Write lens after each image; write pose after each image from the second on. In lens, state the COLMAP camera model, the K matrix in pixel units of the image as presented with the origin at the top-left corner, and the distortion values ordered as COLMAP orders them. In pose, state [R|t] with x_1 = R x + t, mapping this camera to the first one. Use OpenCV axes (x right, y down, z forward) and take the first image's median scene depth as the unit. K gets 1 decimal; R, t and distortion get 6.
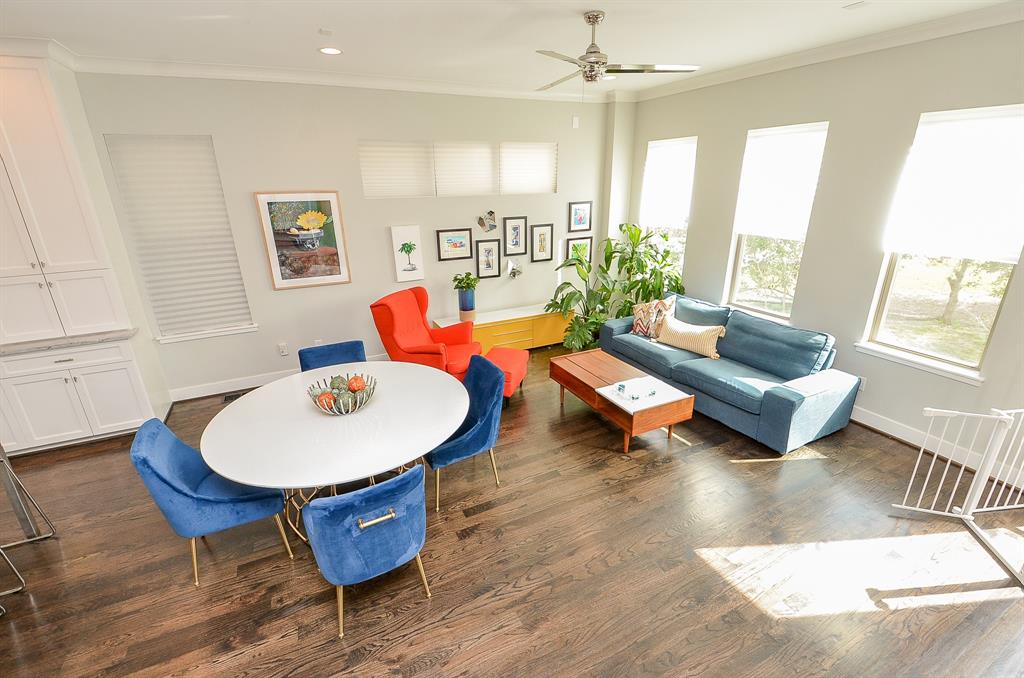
lens RADIAL K [[444.3, 0, 512.1], [0, 444.3, 346.2], [0, 0, 1]] dist [0.028620, -0.027974]
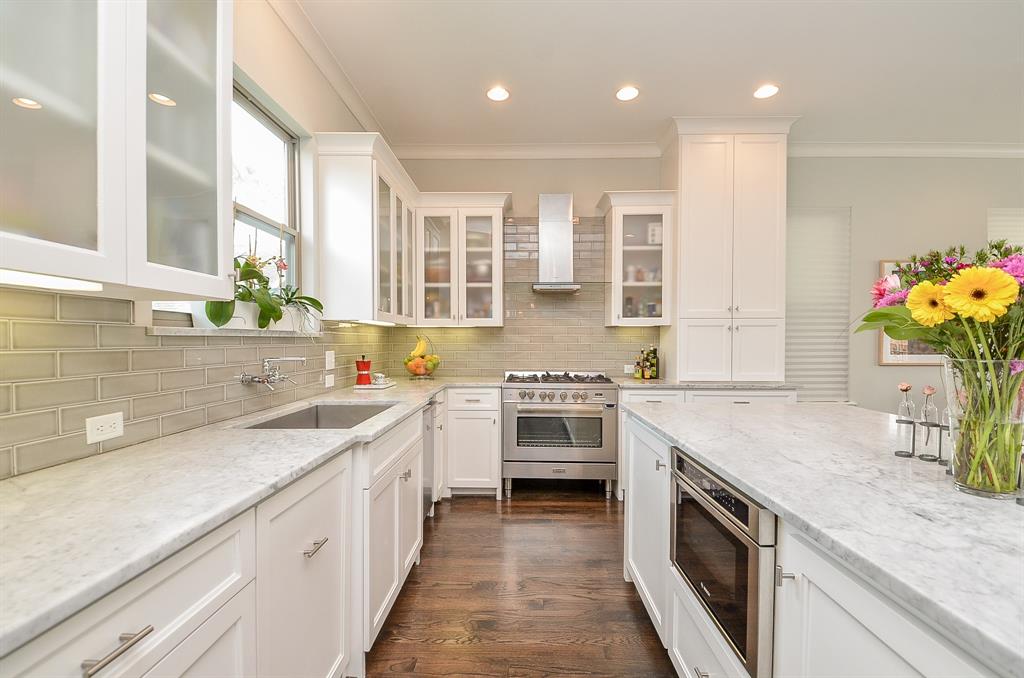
lens RADIAL K [[444.3, 0, 512.1], [0, 444.3, 346.2], [0, 0, 1]] dist [0.028620, -0.027974]
pose [[0.885264, 0.019100, -0.464696, -0.678840], [-0.172281, 0.941545, -0.289502, 0.196168], [0.432003, 0.336344, 0.836807, -0.061722]]
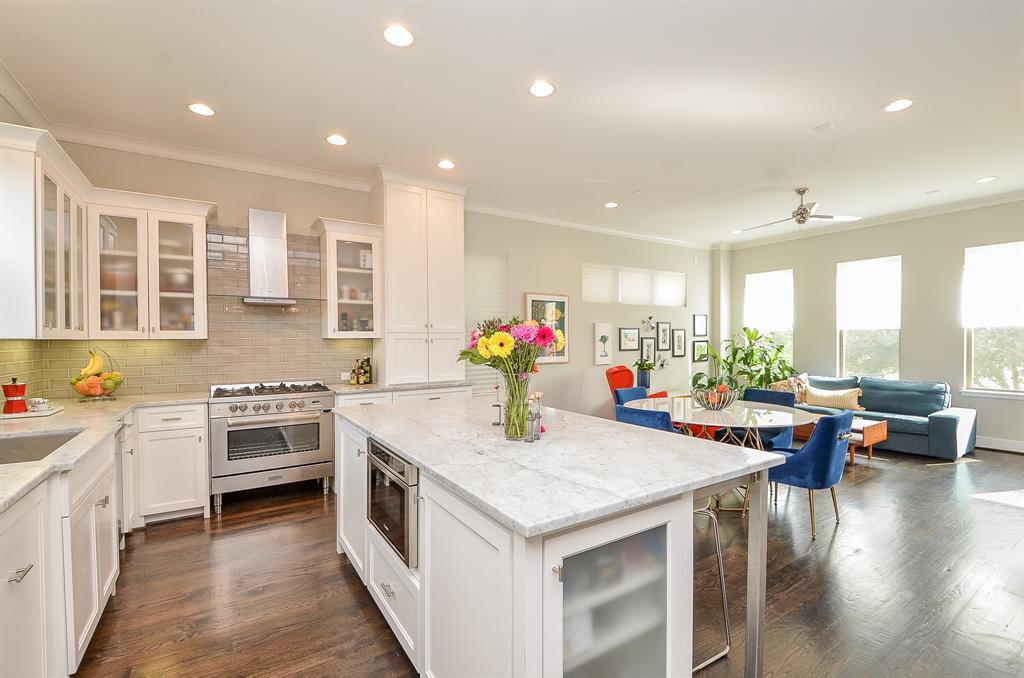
lens RADIAL K [[444.3, 0, 512.1], [0, 444.3, 346.2], [0, 0, 1]] dist [0.028620, -0.027974]
pose [[0.993505, 0.006684, 0.113590, -0.633137], [0.031590, 0.942828, -0.331778, 0.217890], [-0.109313, 0.333211, 0.936494, -0.183350]]
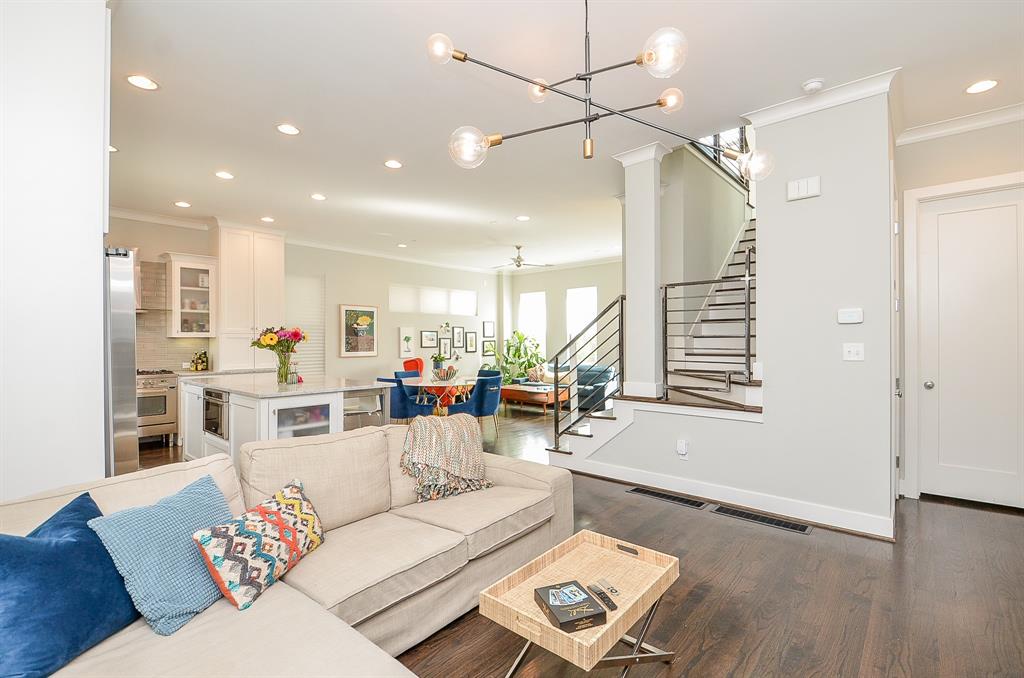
lens RADIAL K [[456.4, 0, 523.6], [0, 456.4, 341.9], [0, 0, 1]] dist [0.024767, -0.030405]
pose [[0.919930, 0.009330, 0.391973, -0.508496], [0.127452, 0.938309, -0.321455, 0.424991], [-0.370791, 0.345673, 0.861989, -0.724936]]
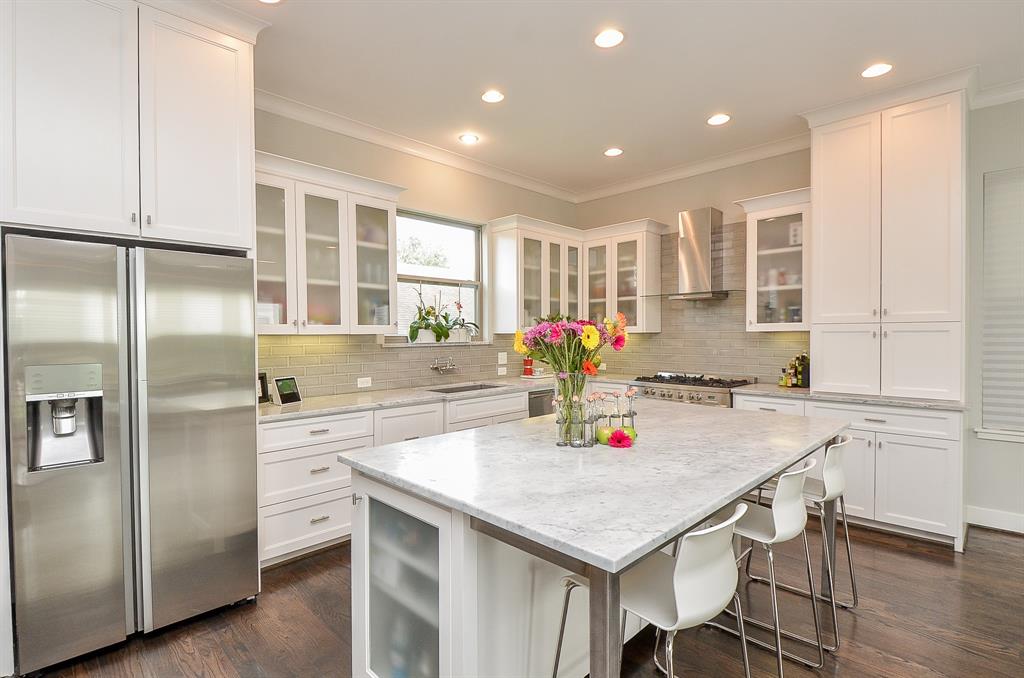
lens RADIAL K [[483.1, 0, 491.6], [0, 483.1, 345.1], [0, 0, 1]] dist [0.001874, -0.000465]
pose [[0.300299, 0.031564, -0.953323, -0.231871], [-0.328027, 0.941910, -0.072143, 0.141058], [0.895667, 0.334380, 0.293208, 0.005546]]
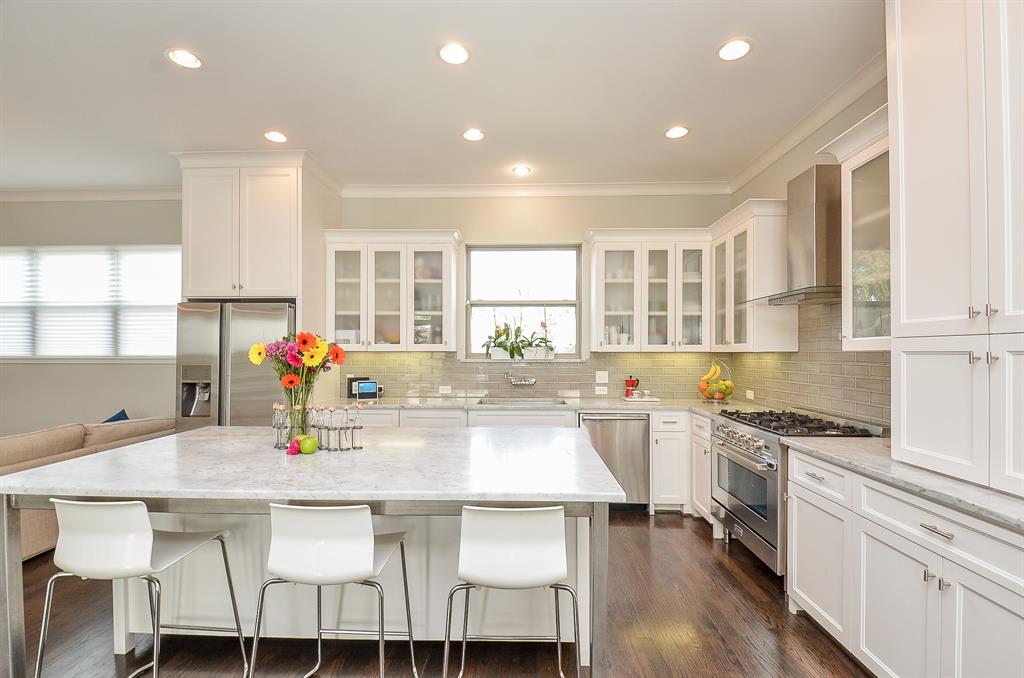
lens RADIAL K [[444.2, 0, 514.2], [0, 444.2, 350.8], [0, 0, 1]] dist [0.026970, -0.033532]
pose [[-0.468090, 0.008467, -0.883640, -0.306202], [-0.302593, 0.937967, 0.169280, -0.052968], [0.830259, 0.346621, -0.436491, 0.532638]]
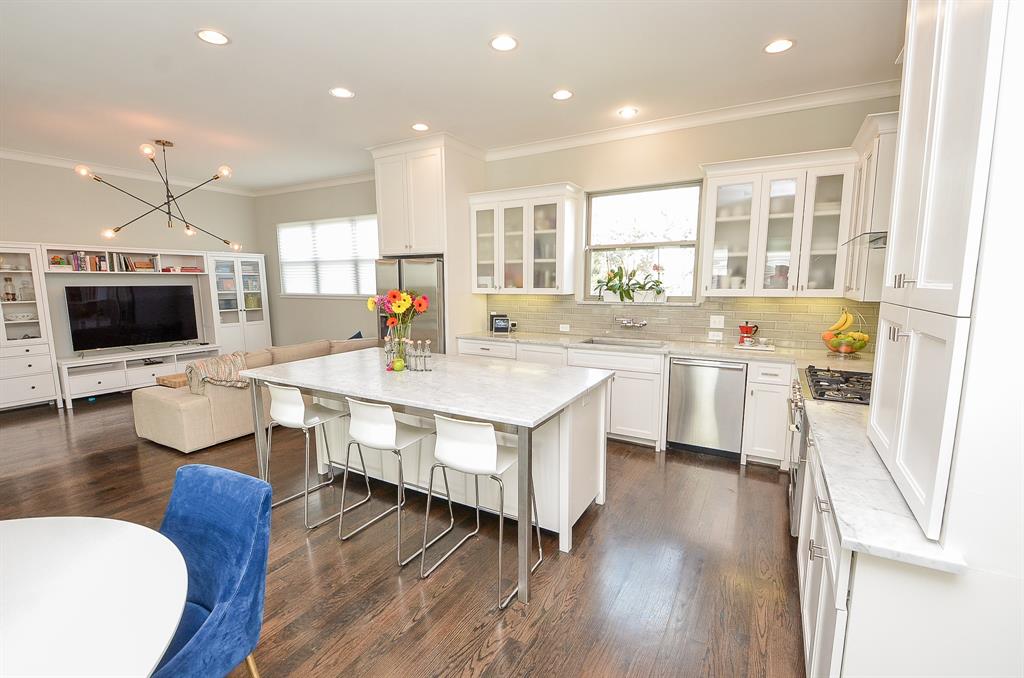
lens RADIAL K [[442.8, 0, 514.6], [0, 442.8, 342.2], [0, 0, 1]] dist [0.029605, -0.026958]
pose [[-0.830609, 0.089809, -0.549566, -0.374862], [-0.180526, 0.890180, 0.418317, -0.155222], [0.526782, 0.446669, -0.723179, 0.732901]]
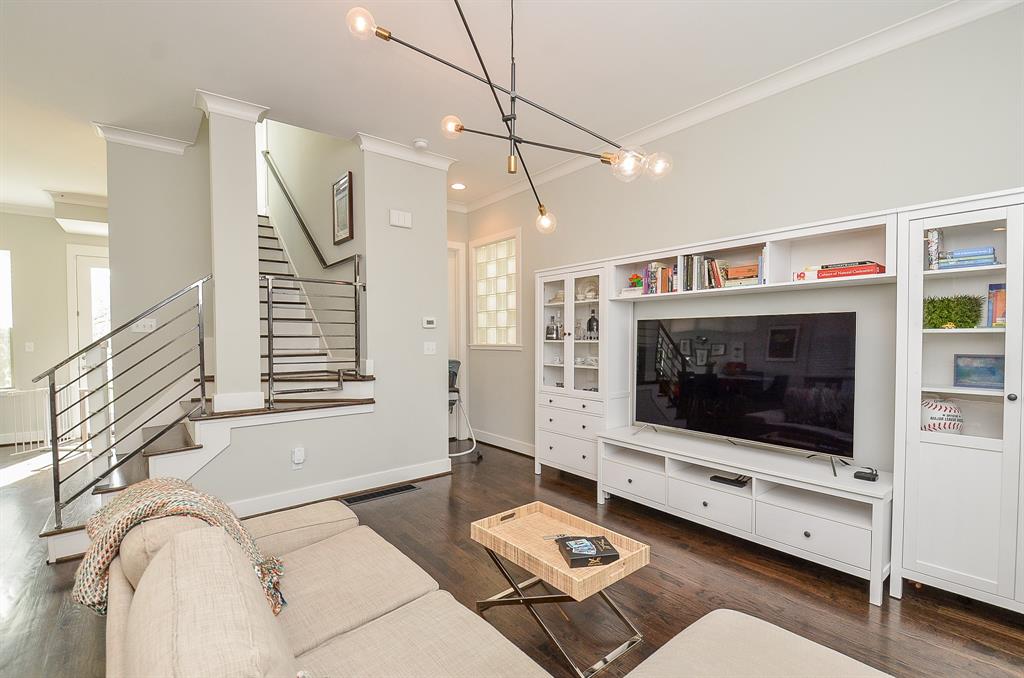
lens RADIAL K [[456.8, 0, 506.7], [0, 456.8, 352.3], [0, 0, 1]] dist [0.000748, -0.000358]
pose [[-0.219107, -0.015735, 0.975574, -0.721263], [0.345583, 0.933801, 0.092677, 0.276871], [-0.912450, 0.357448, -0.199165, -0.321005]]
